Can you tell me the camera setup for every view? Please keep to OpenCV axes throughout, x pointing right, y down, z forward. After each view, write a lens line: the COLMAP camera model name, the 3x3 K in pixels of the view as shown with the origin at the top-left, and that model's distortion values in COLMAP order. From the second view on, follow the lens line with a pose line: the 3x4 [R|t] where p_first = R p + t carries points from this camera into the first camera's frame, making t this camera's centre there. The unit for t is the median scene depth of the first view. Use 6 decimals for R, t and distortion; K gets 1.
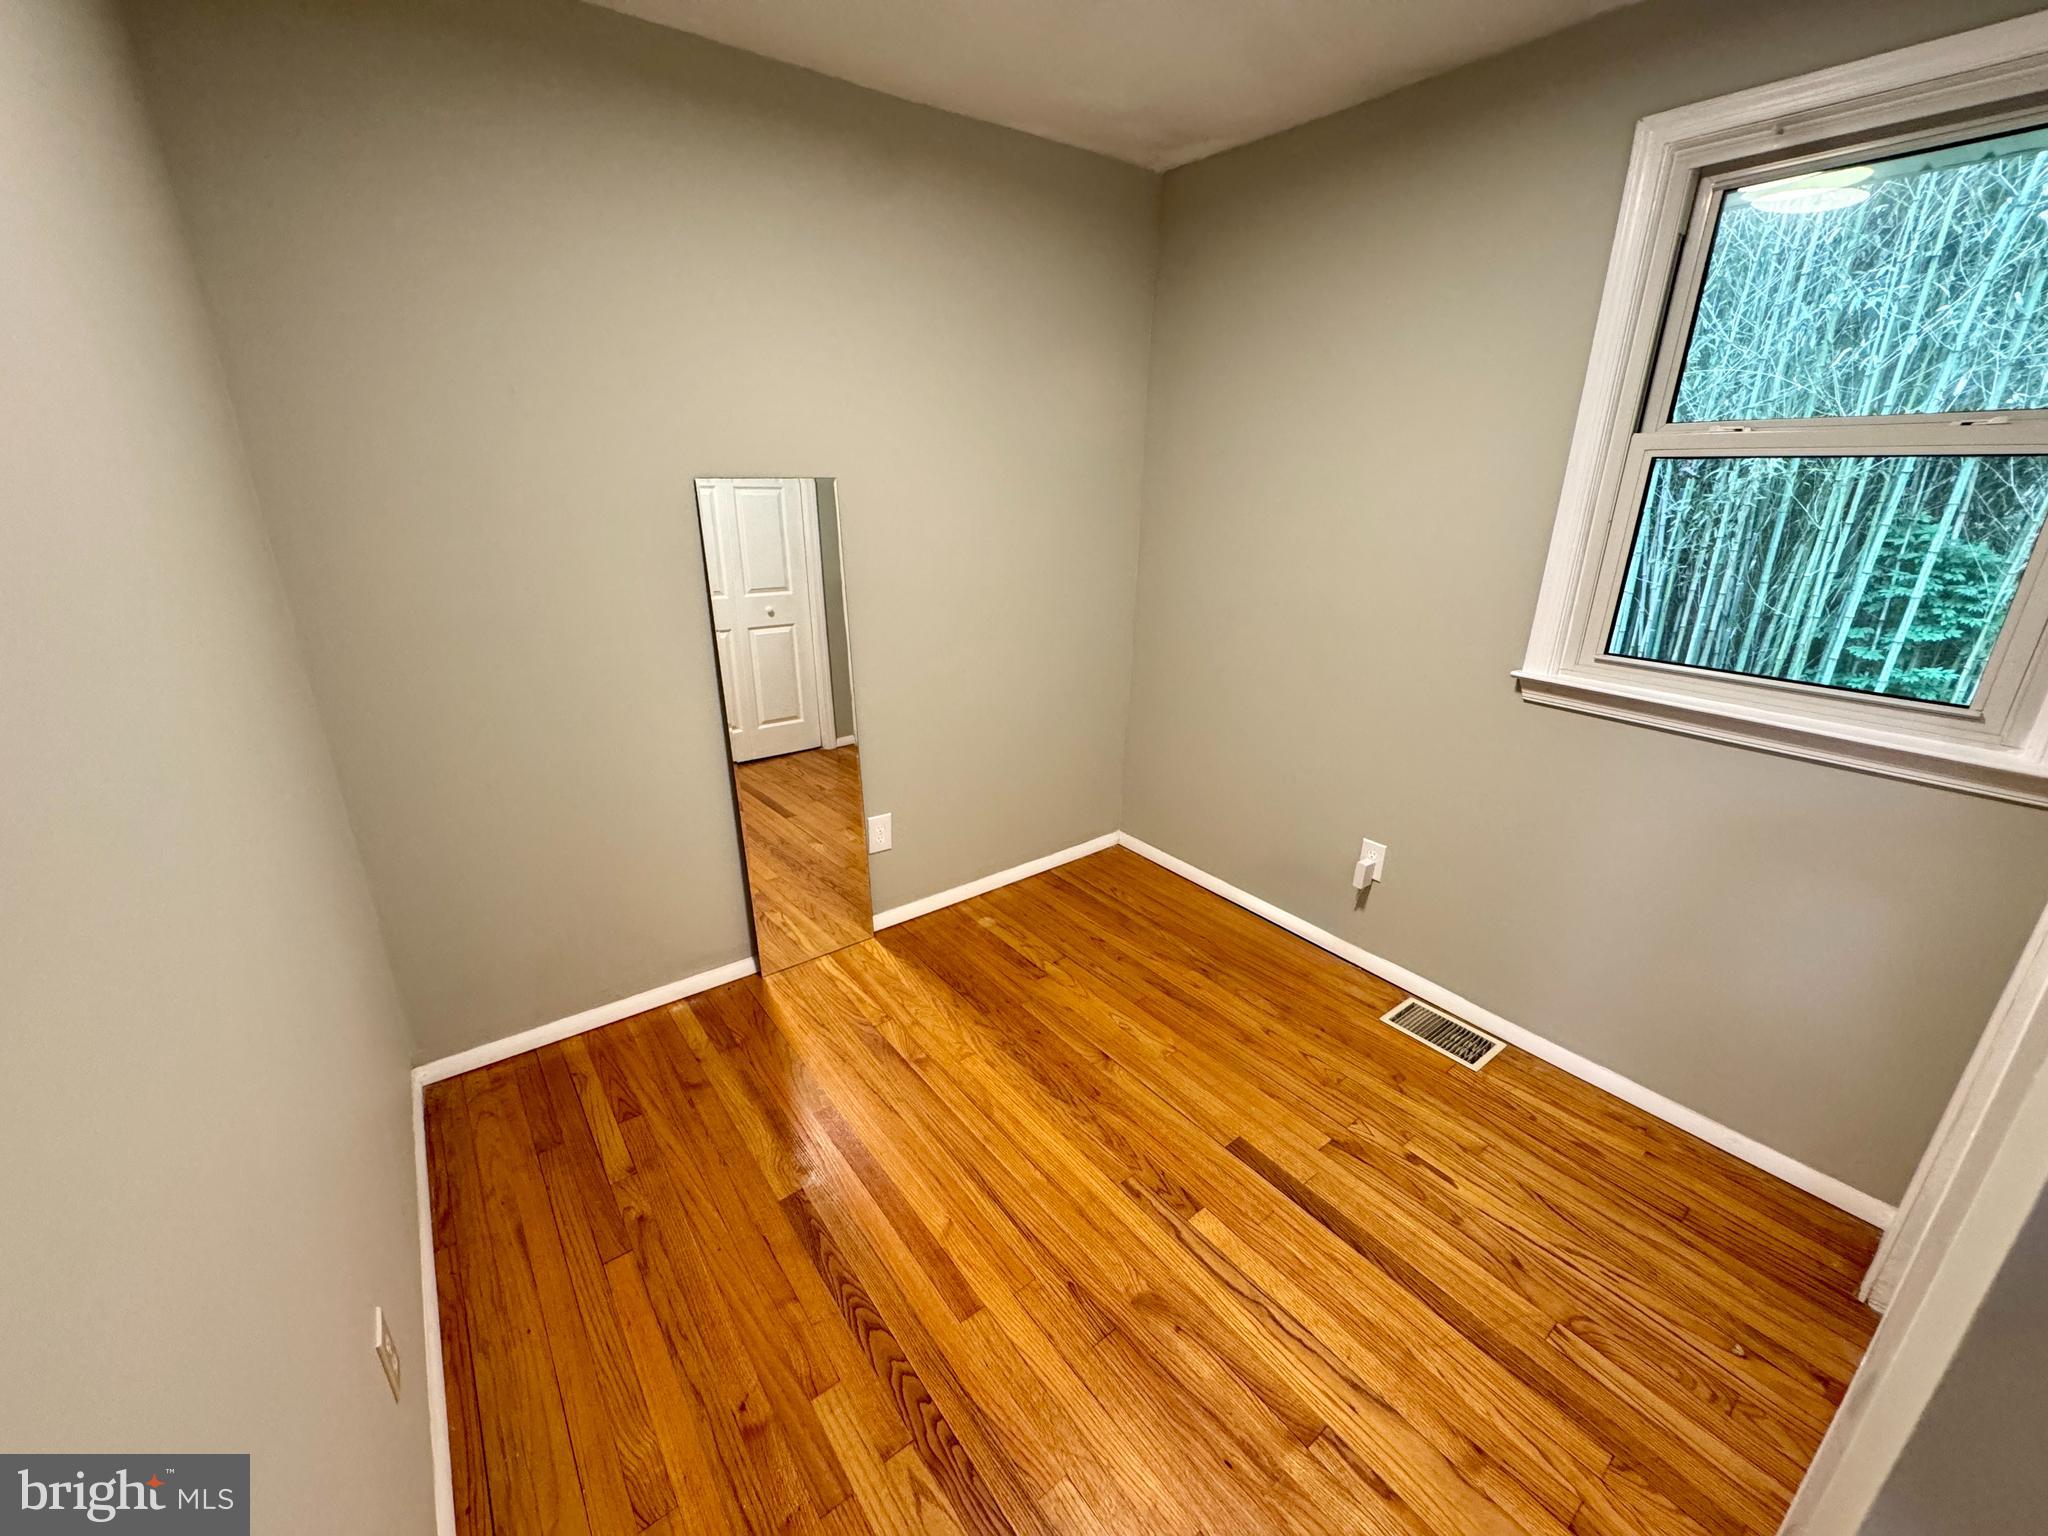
lens RADIAL K [[825.4, 0, 1026.9], [0, 825.4, 765.3], [0, 0, 1]] dist [-0.002991, 0.000412]
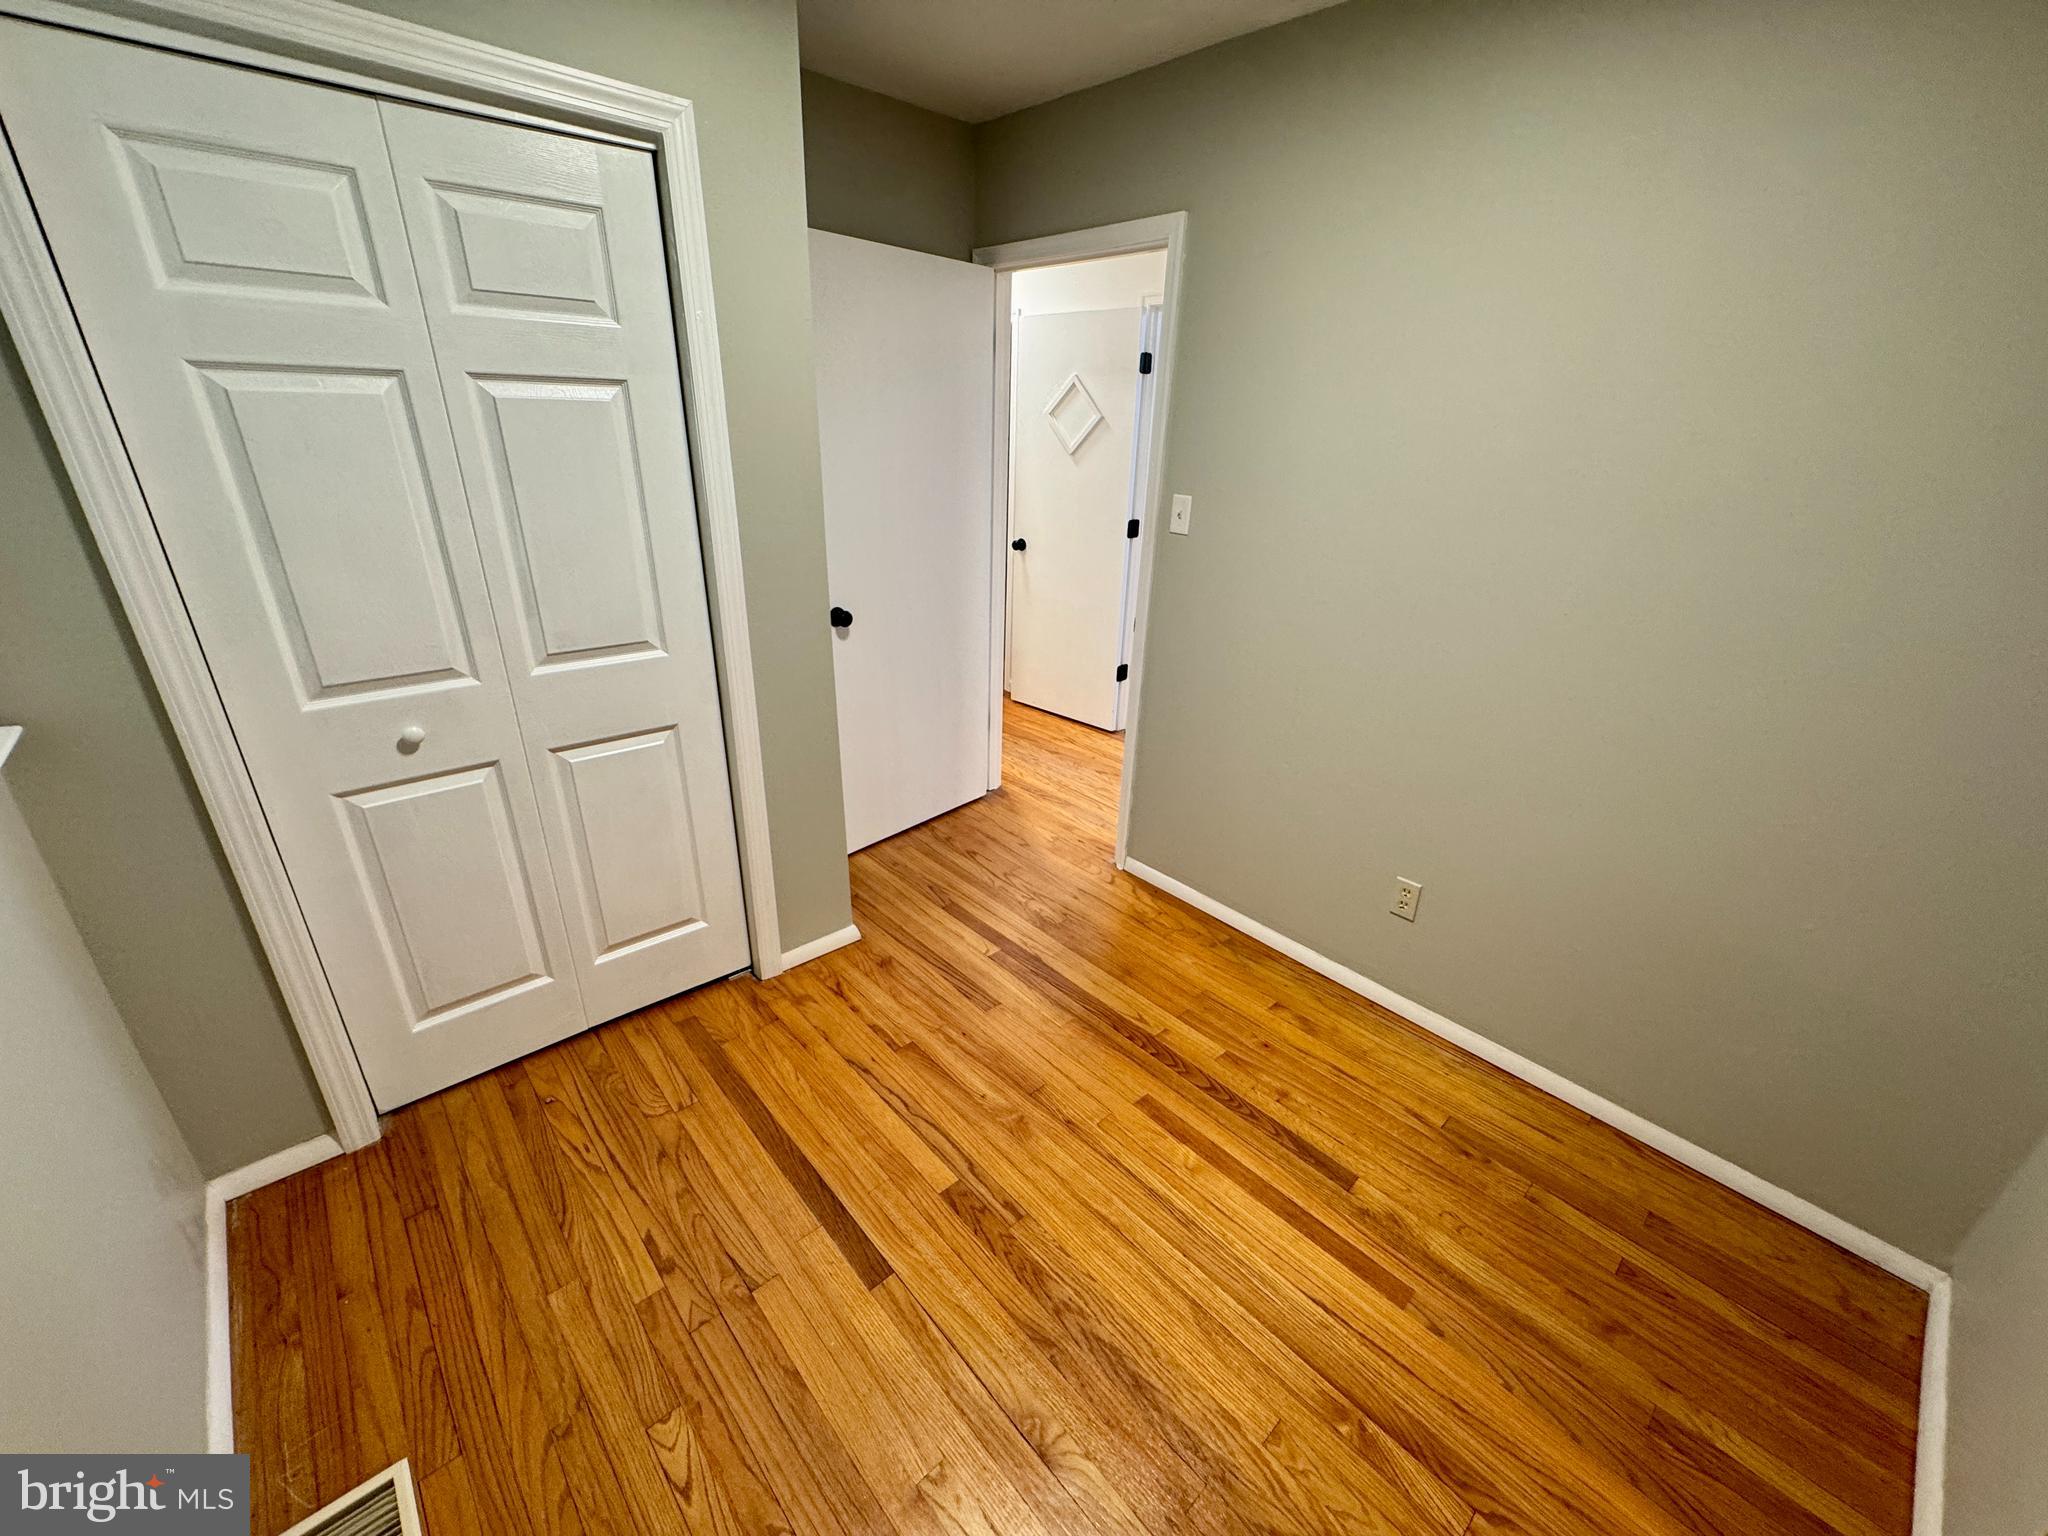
lens RADIAL K [[825.4, 0, 1026.9], [0, 825.4, 765.3], [0, 0, 1]] dist [-0.002991, 0.000412]
pose [[-0.995013, -0.009734, -0.099267, 0.218560], [-0.073480, 0.744533, 0.663529, -0.507929], [0.067449, 0.667515, -0.741535, 1.423738]]
